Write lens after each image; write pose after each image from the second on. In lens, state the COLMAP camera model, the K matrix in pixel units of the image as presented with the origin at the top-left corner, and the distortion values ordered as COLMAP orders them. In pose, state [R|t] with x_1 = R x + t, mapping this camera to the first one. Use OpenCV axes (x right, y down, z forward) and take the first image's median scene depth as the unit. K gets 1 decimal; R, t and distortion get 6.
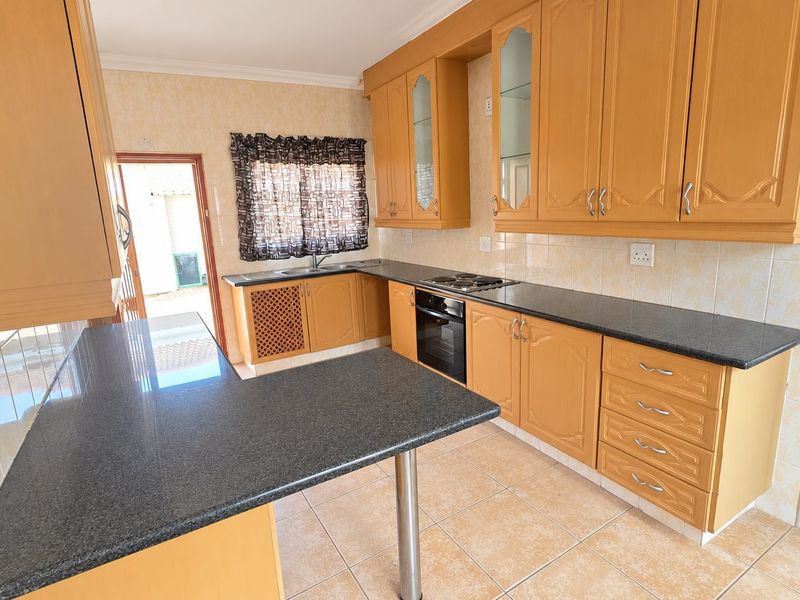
lens RADIAL K [[426.7, 0, 399.0], [0, 426.7, 295.3], [0, 0, 1]] dist [0.000194, 0.000539]
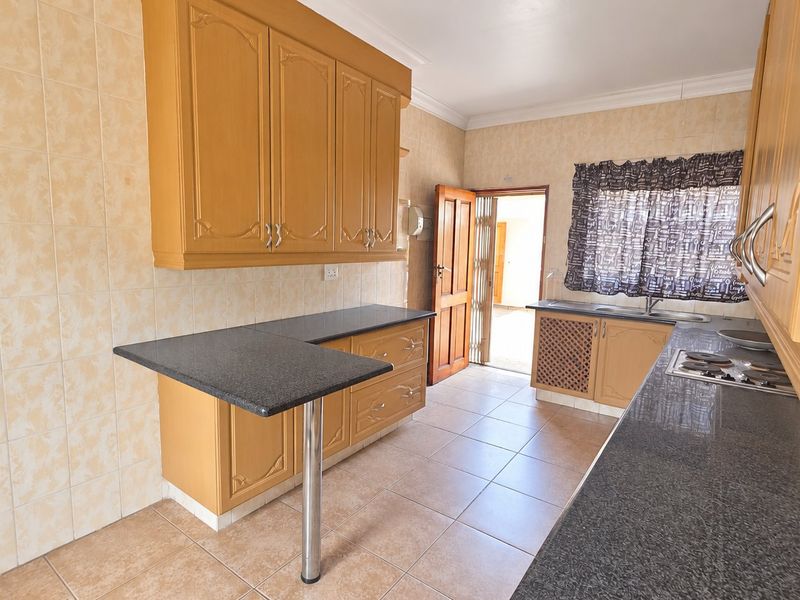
lens RADIAL K [[426.7, 0, 399.0], [0, 426.7, 295.3], [0, 0, 1]] dist [0.000194, 0.000539]
pose [[0.401992, 0.173067, -0.899139, 0.375806], [-0.229796, 0.969616, 0.083894, -0.057232], [0.886339, 0.172893, 0.429548, 0.215265]]
